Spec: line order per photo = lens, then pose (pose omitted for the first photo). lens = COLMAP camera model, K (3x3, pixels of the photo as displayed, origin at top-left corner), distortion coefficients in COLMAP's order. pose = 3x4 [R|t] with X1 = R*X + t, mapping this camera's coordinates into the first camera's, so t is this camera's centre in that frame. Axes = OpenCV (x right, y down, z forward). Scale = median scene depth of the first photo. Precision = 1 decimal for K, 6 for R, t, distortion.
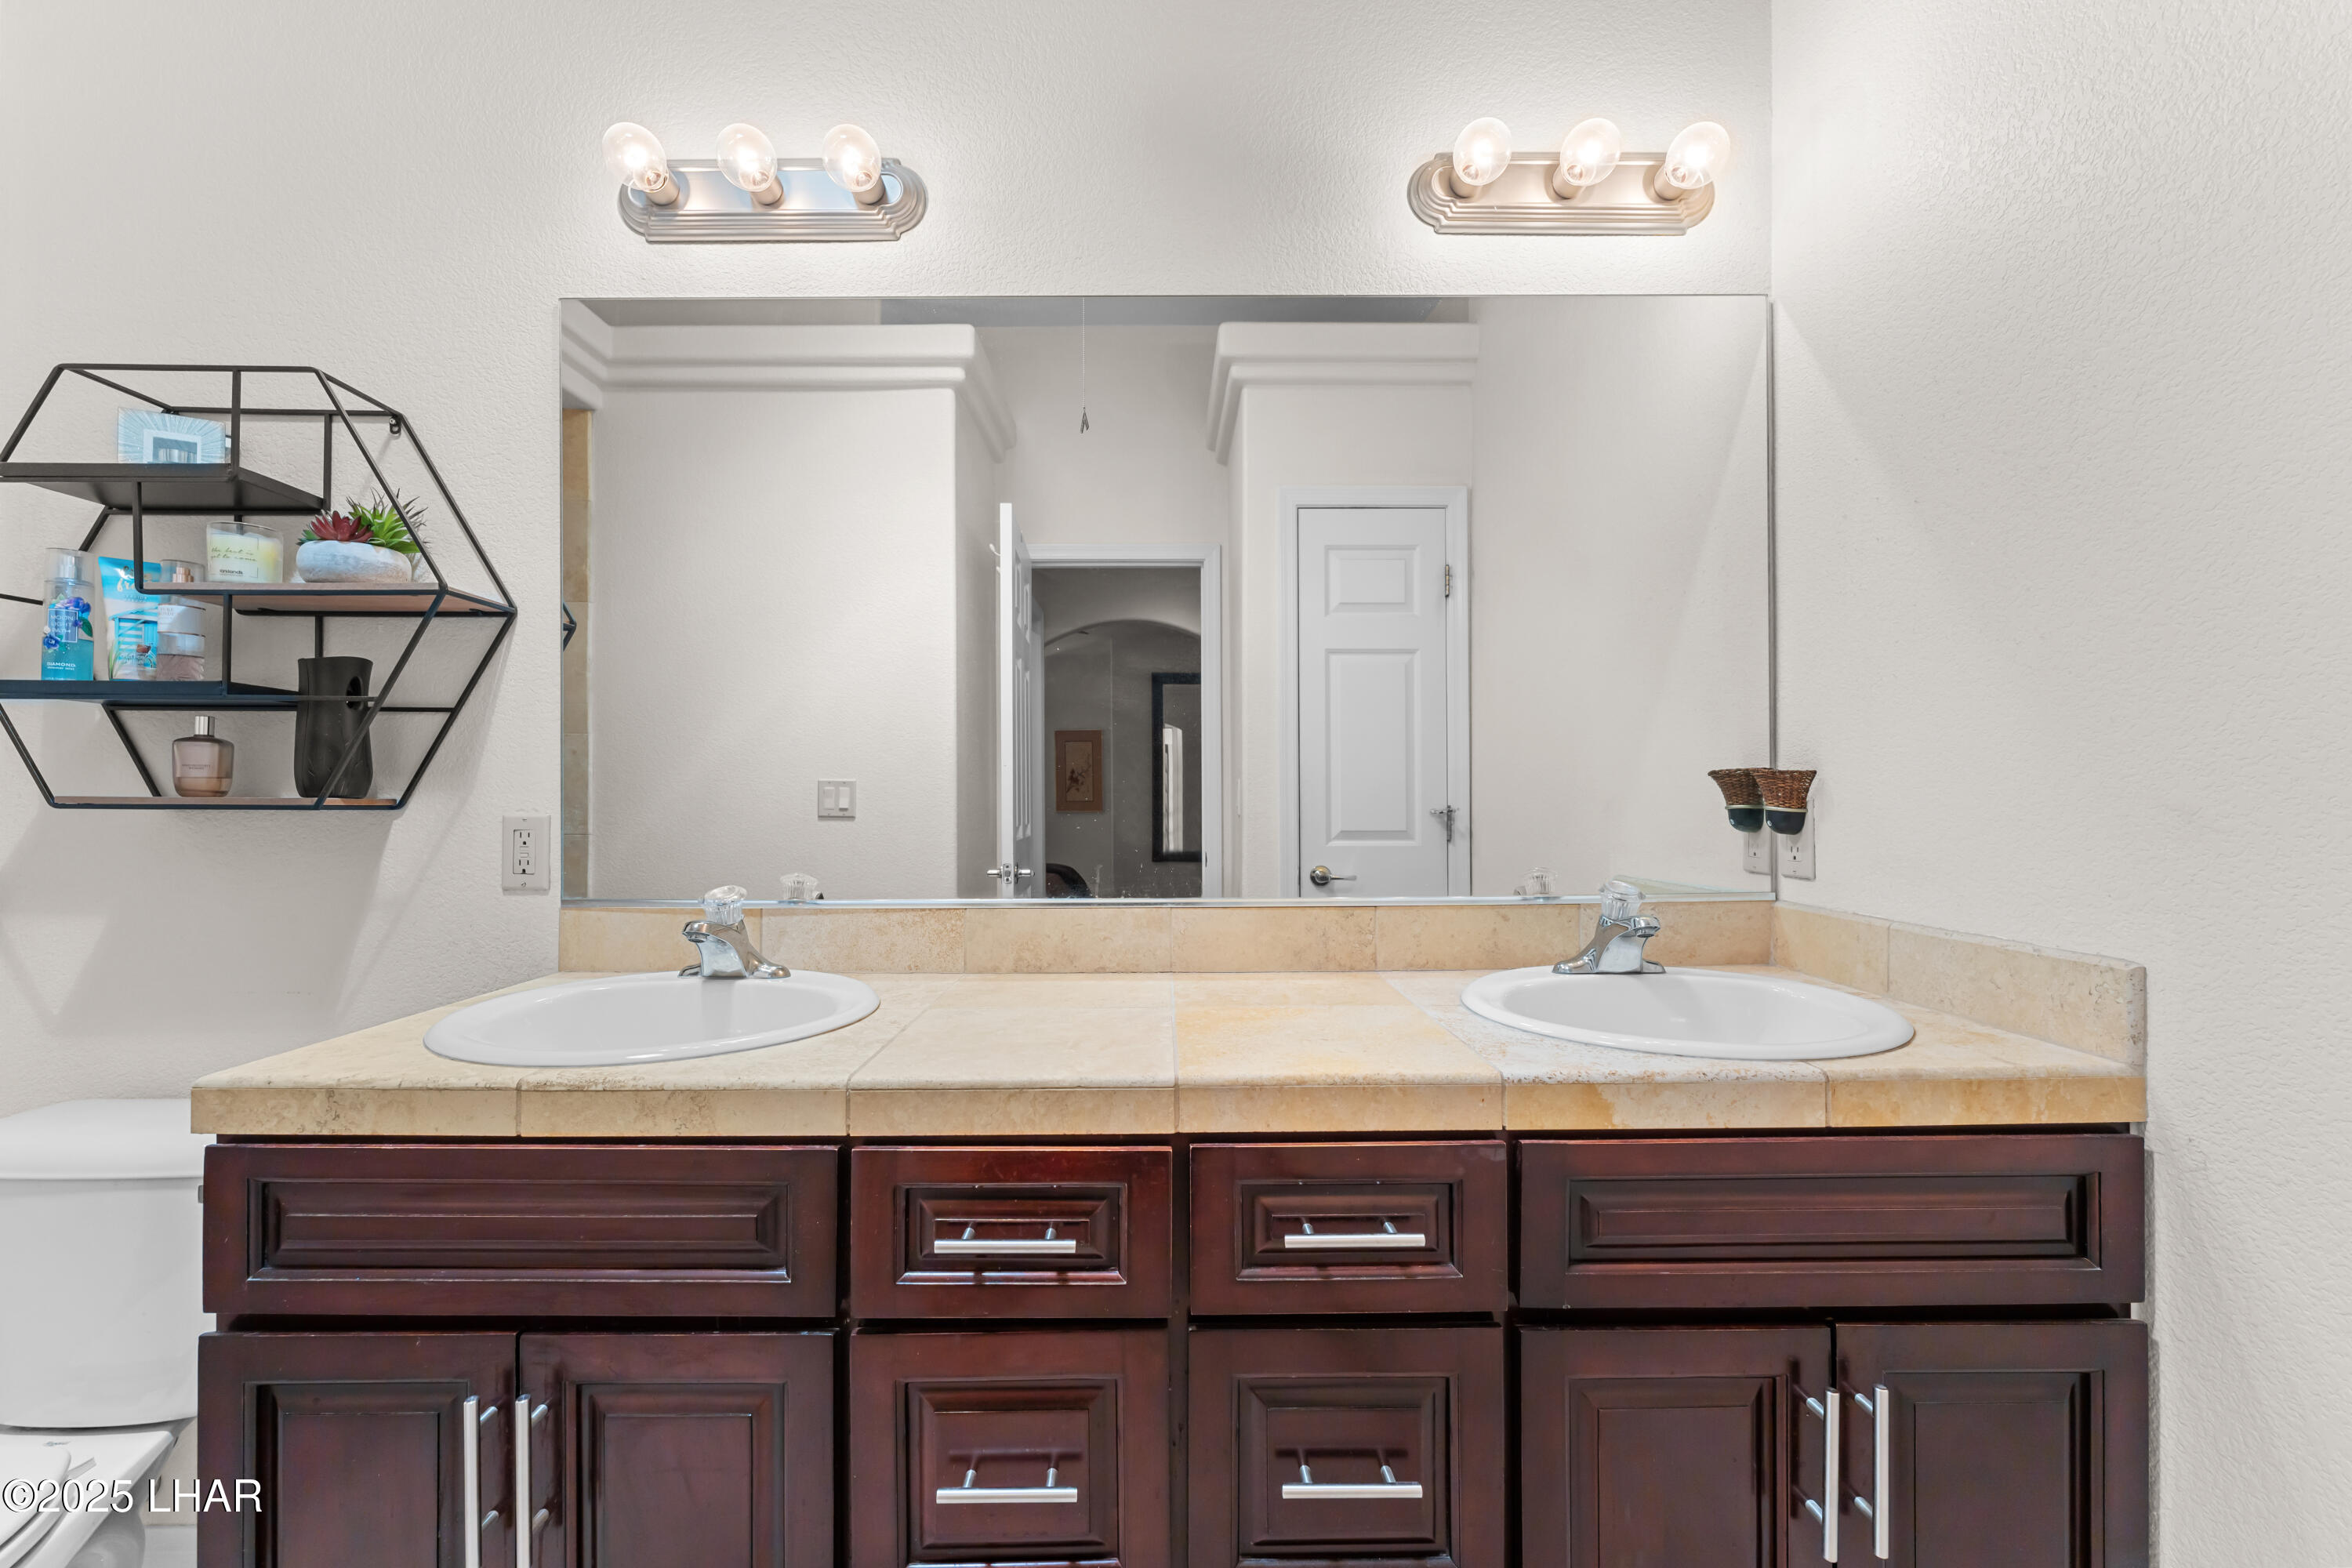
lens RADIAL K [[946.3, 0, 1175.4], [0, 946.3, 798.3], [0, 0, 1]] dist [0.000535, 0.000192]
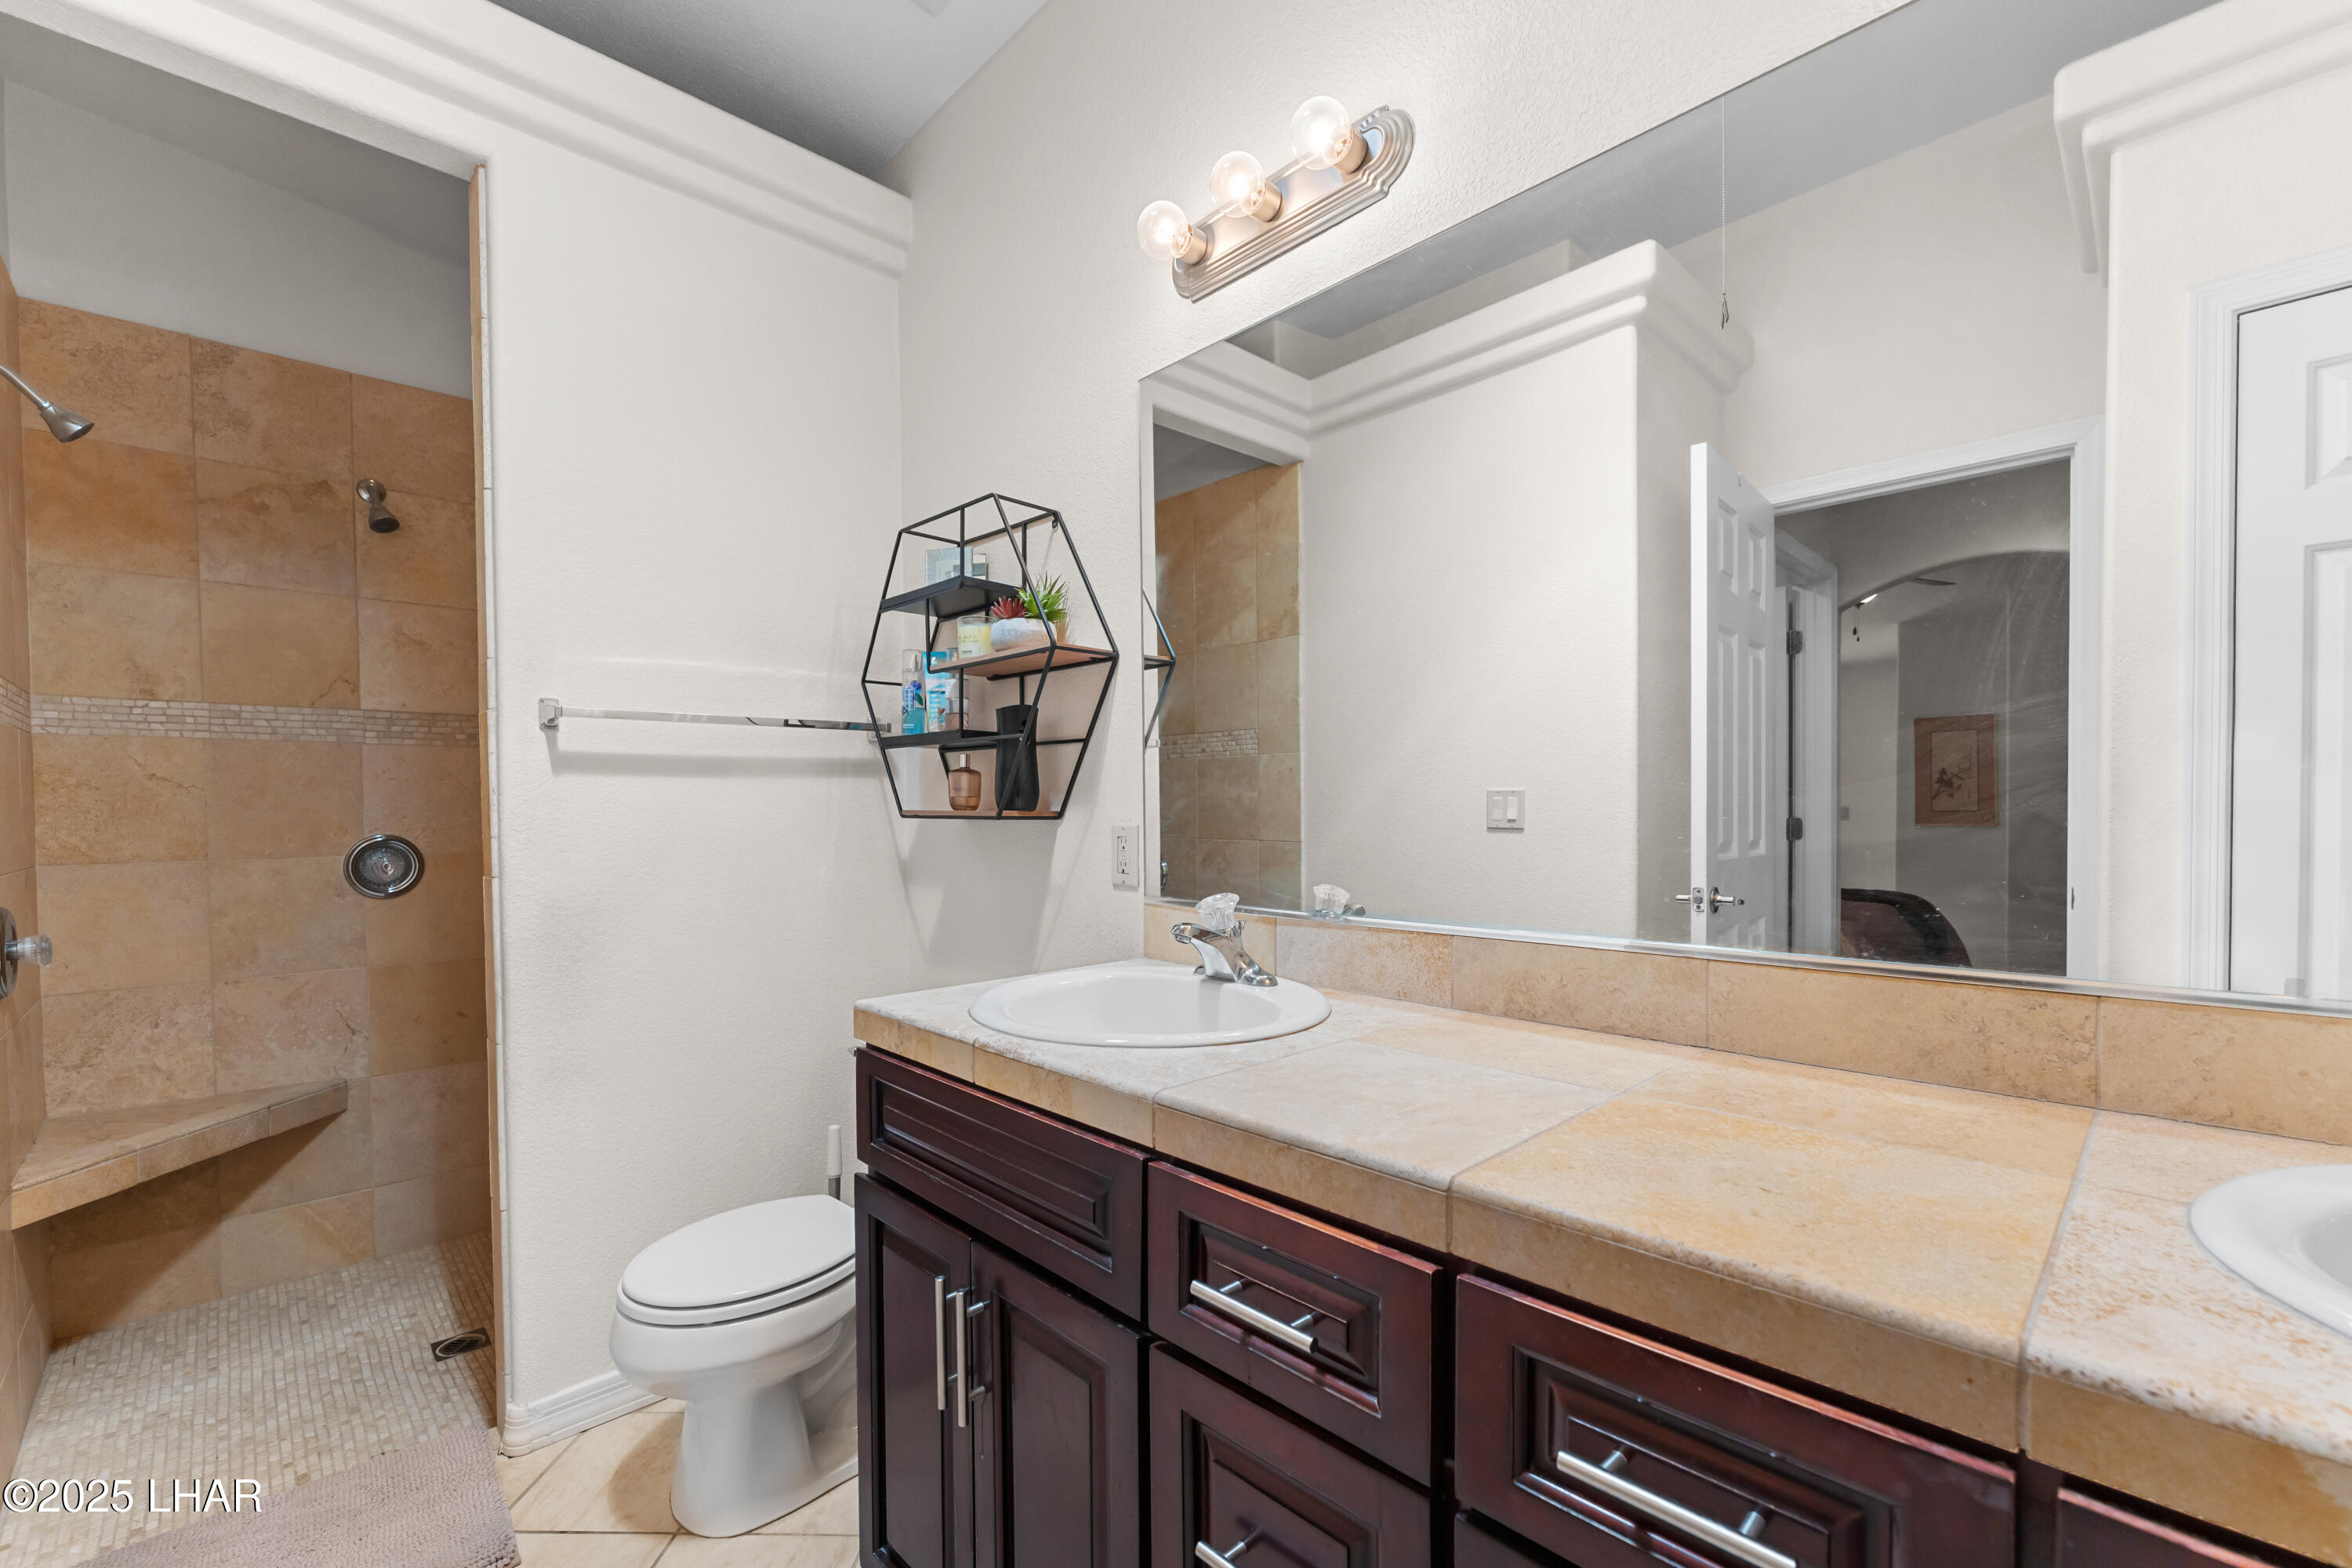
lens RADIAL K [[975.9, 0, 1178.2], [0, 975.9, 835.0], [0, 0, 1]] dist [0.001971, -0.000400]
pose [[0.689543, 0.015022, -0.724089, 0.263420], [0.004819, 0.999668, 0.025329, -0.000201], [0.724229, -0.020954, 0.689241, 0.201278]]
